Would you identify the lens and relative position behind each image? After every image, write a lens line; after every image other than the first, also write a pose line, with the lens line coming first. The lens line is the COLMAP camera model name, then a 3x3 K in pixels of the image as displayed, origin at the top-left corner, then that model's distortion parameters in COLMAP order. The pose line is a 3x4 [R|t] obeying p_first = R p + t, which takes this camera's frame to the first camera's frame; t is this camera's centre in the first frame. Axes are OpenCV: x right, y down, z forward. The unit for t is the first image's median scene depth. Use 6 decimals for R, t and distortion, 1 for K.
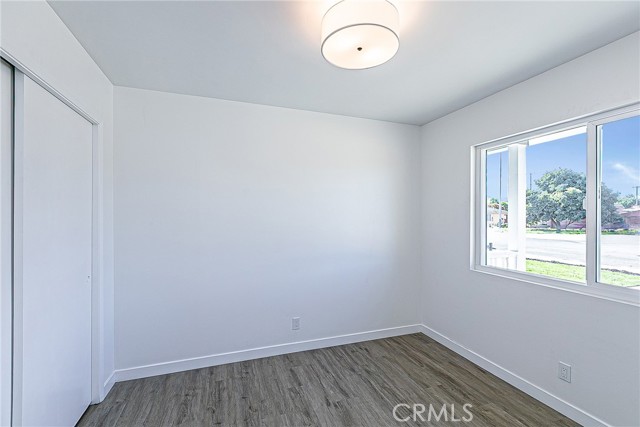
lens RADIAL K [[283.9, 0, 320.8], [0, 283.9, 214.8], [0, 0, 1]] dist [0.009623, -0.001184]
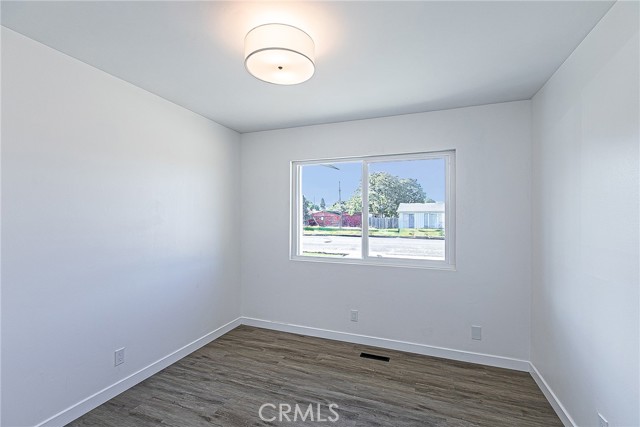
lens RADIAL K [[283.9, 0, 319.5], [0, 283.9, 215.0], [0, 0, 1]] dist [0.009623, -0.001184]
pose [[0.651689, 0.002990, 0.758480, -0.340695], [-0.003587, 0.999993, -0.000860, -0.003999], [-0.758477, -0.002160, 0.651696, 0.088787]]
